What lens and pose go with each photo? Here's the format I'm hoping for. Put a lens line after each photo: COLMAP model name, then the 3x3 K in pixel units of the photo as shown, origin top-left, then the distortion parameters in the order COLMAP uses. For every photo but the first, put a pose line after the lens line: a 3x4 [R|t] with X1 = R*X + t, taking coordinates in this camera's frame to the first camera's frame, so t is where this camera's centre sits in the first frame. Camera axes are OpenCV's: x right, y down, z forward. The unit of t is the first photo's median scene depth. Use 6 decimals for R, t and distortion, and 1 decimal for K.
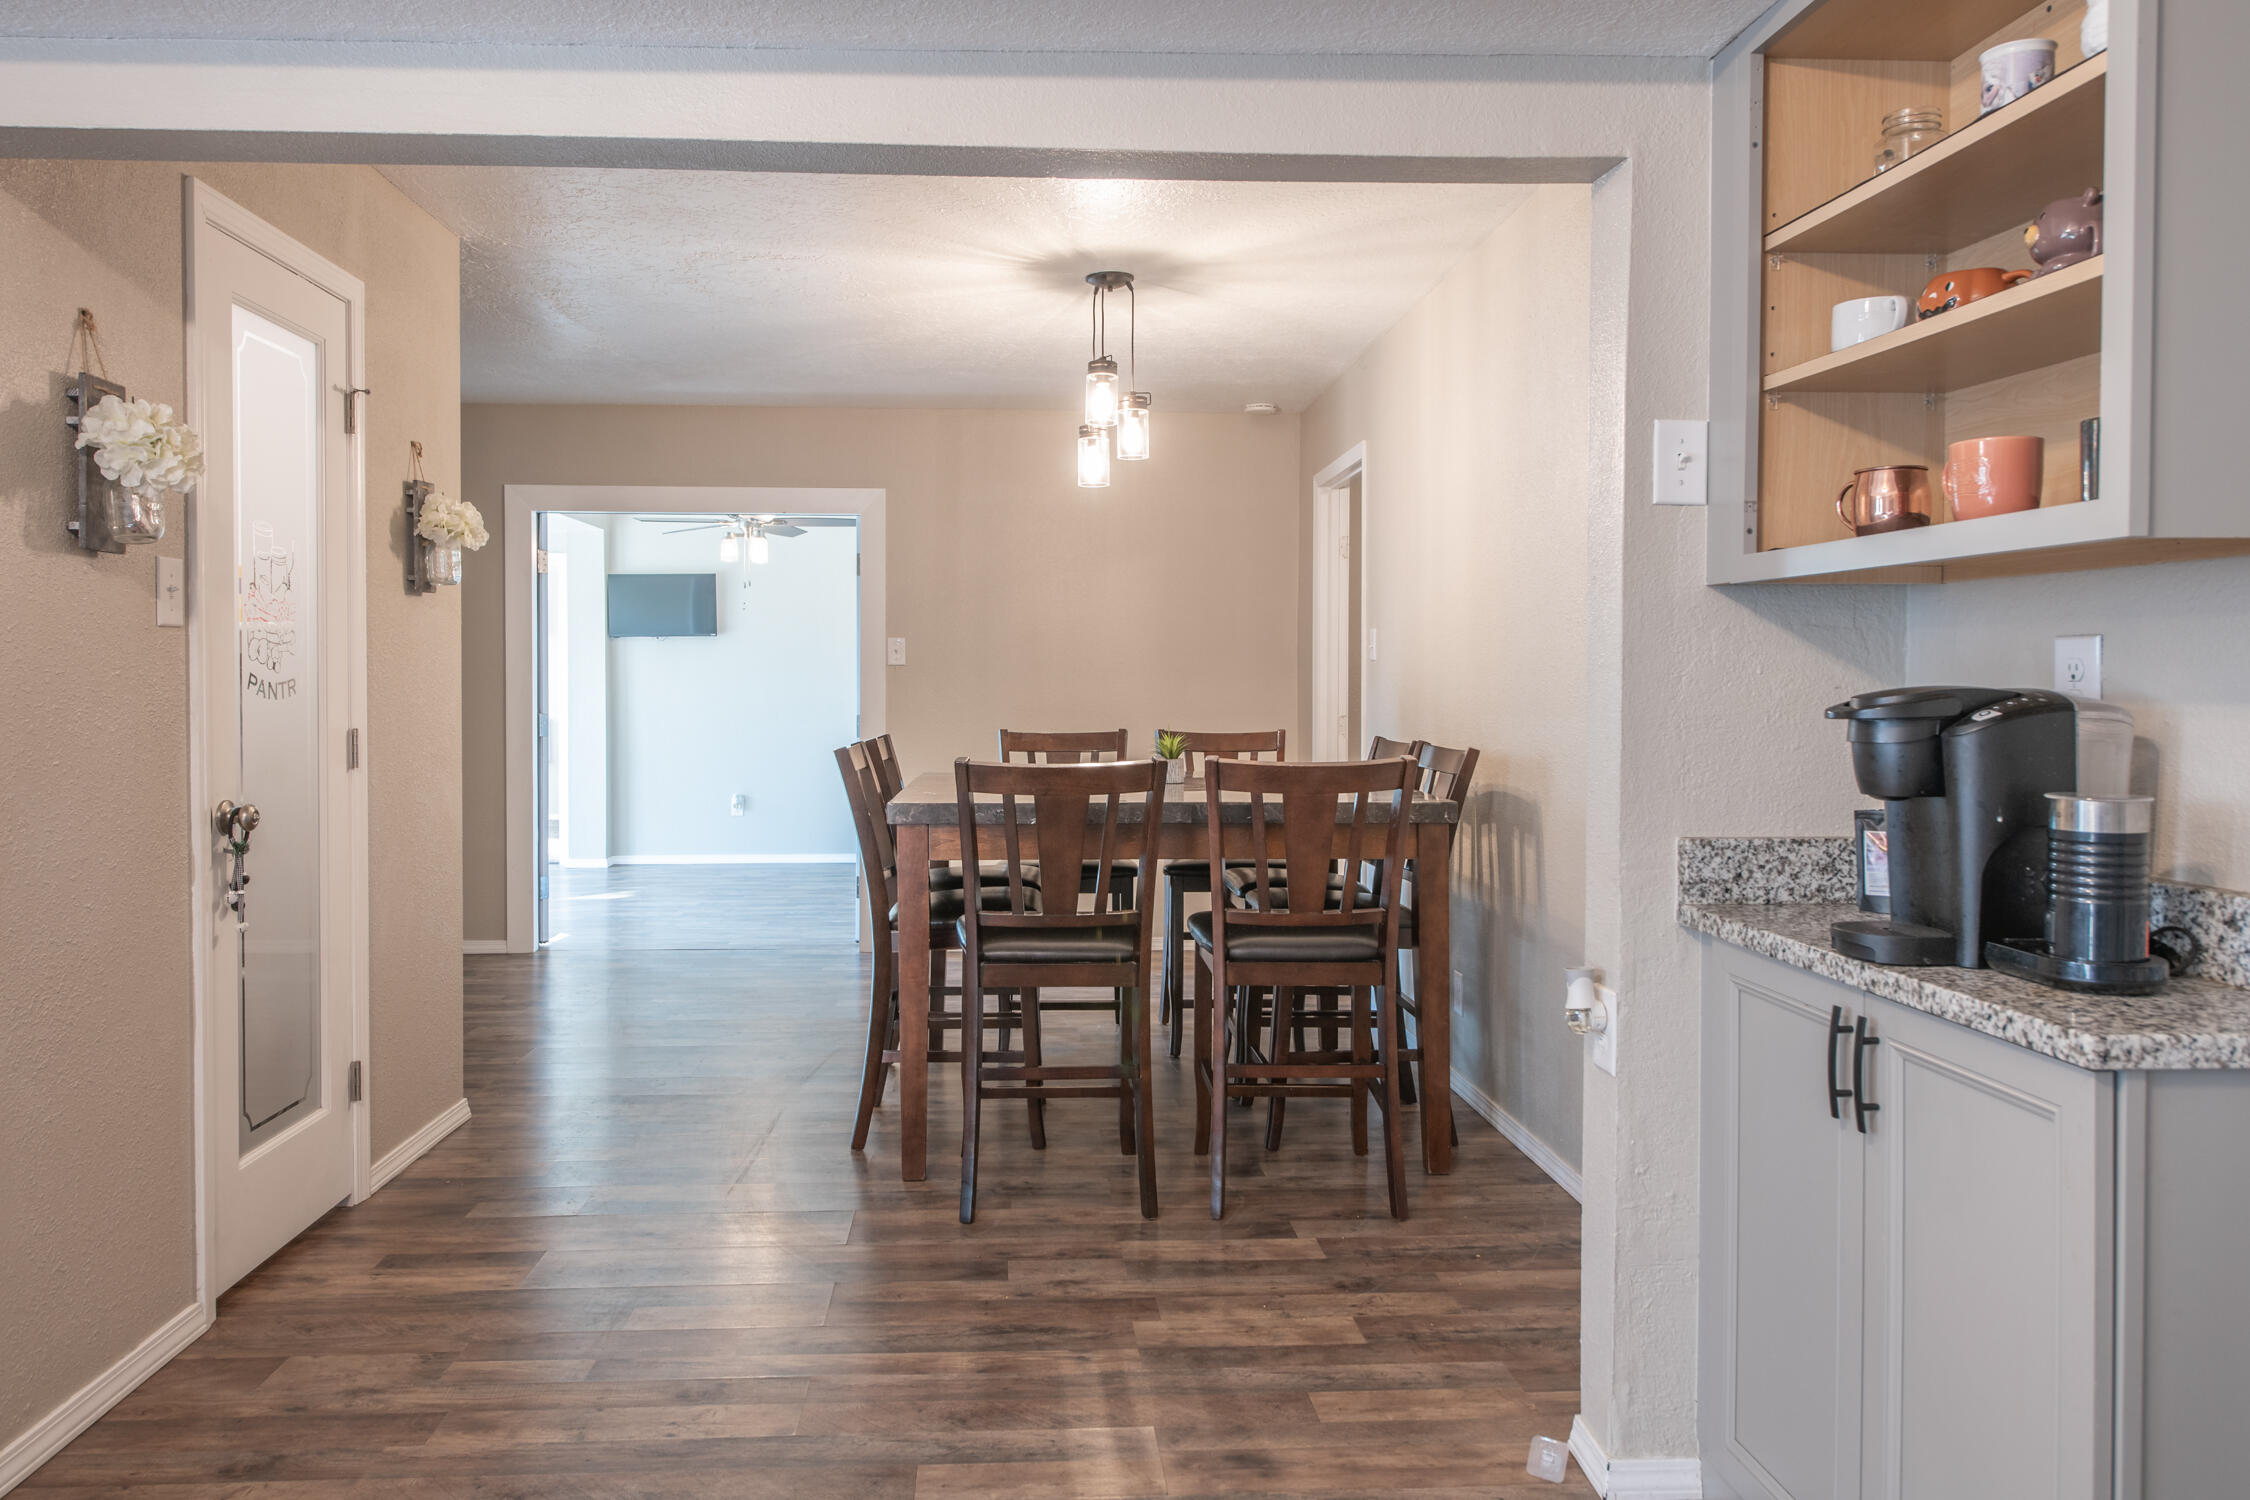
lens RADIAL K [[1498.4, 0, 1075.0], [0, 1498.4, 710.5], [0, 0, 1]] dist [0.006323, -0.003070]
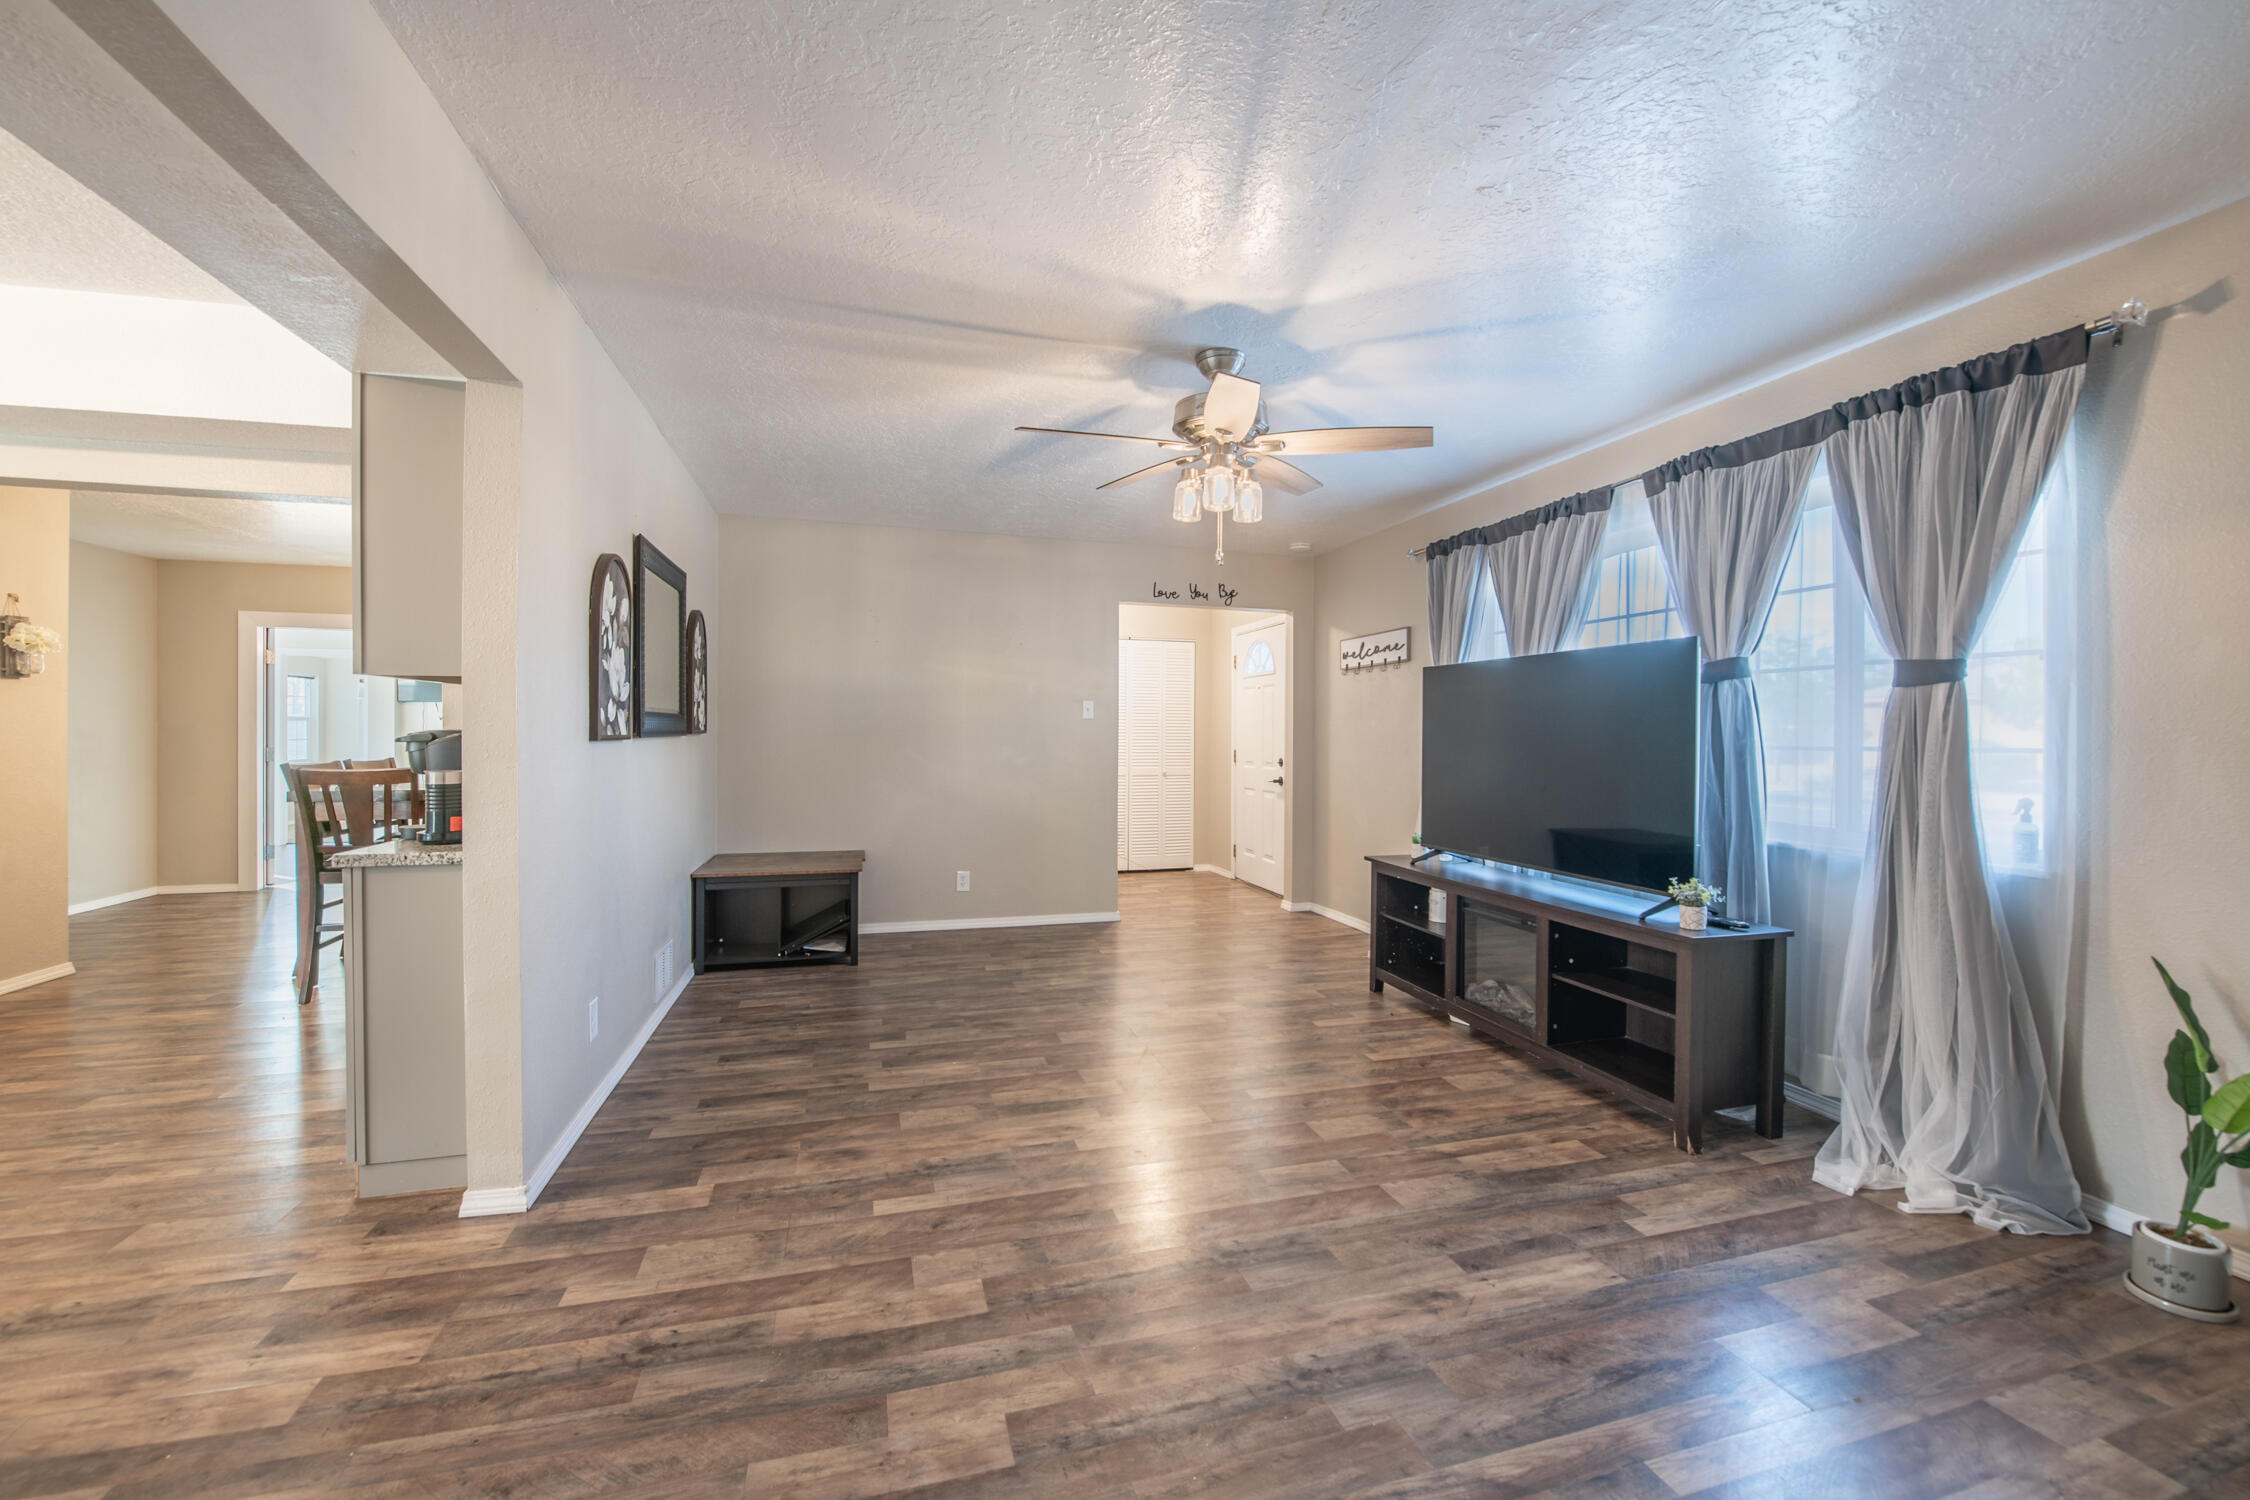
lens RADIAL K [[898.9, 0, 1116.5], [0, 898.9, 738.7], [0, 0, 1]] dist [-0.010191, -0.000245]
pose [[0.972349, -0.000514, 0.233532, 0.977036], [0.003217, 0.999932, -0.011192, 0.011590], [-0.233510, 0.011633, 0.972285, -0.550770]]
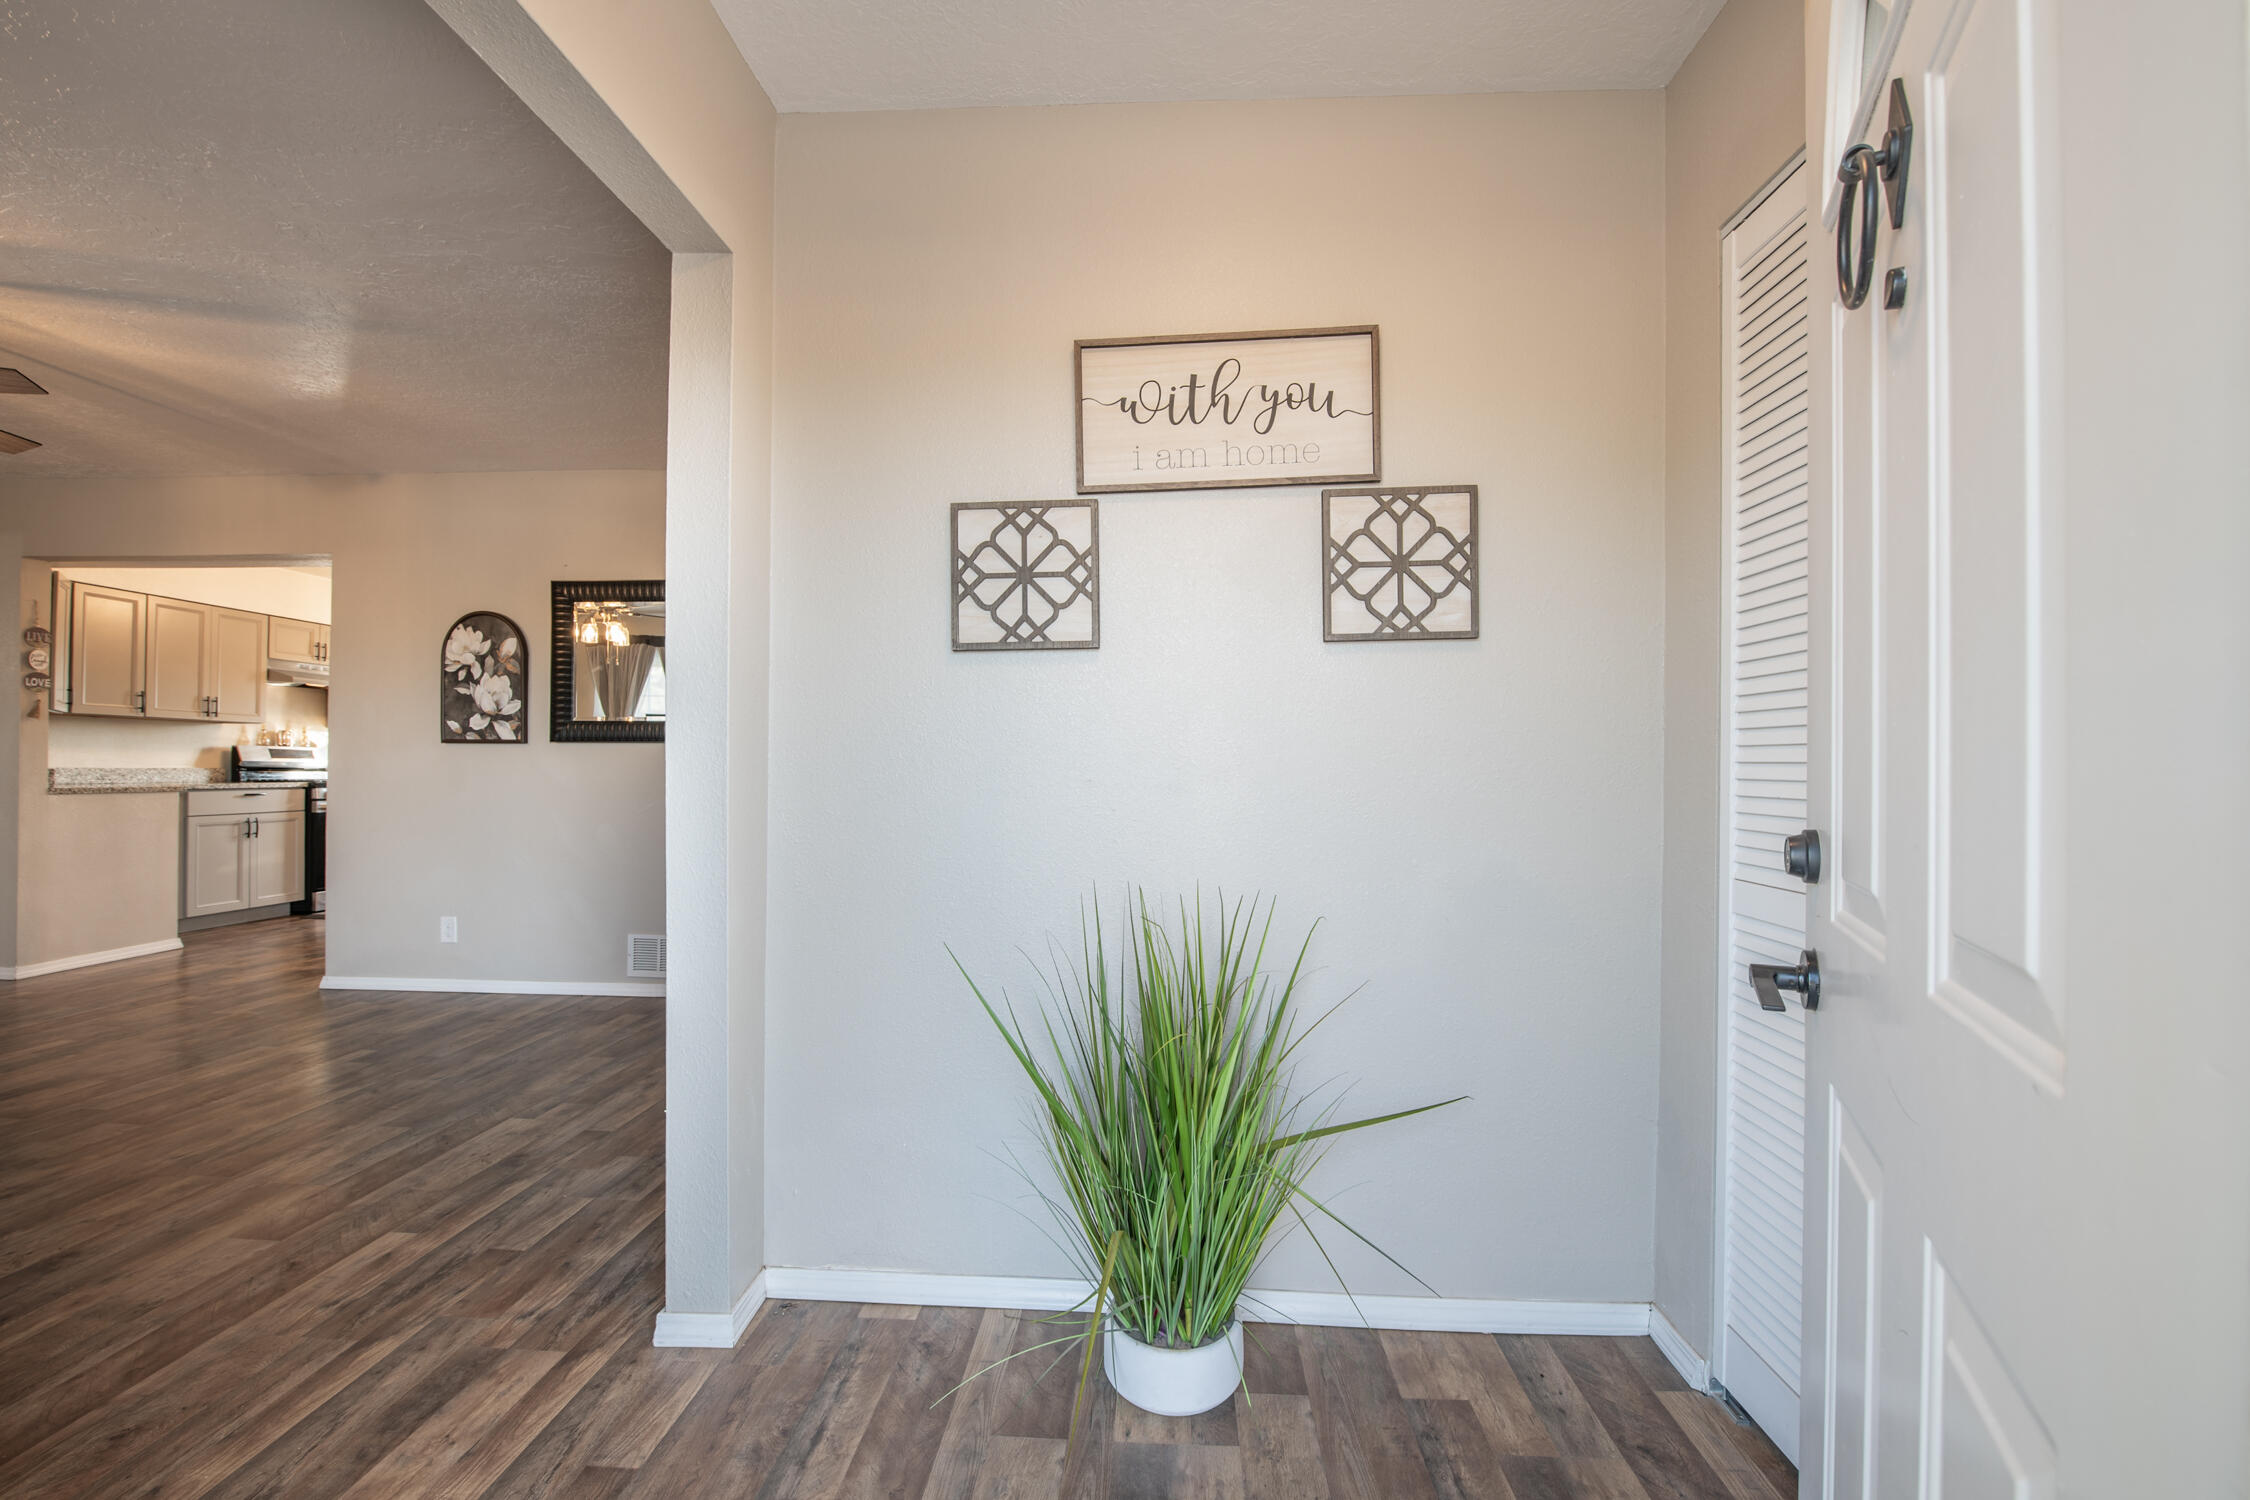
lens RADIAL K [[898.9, 0, 1127.6], [0, 898.9, 765.1], [0, 0, 1]] dist [-0.010191, -0.000245]
pose [[-0.089654, -0.005261, -0.995959, 2.235428], [-0.026961, 0.999632, -0.002853, 0.011835], [0.995608, 0.026596, -0.089763, 2.285646]]
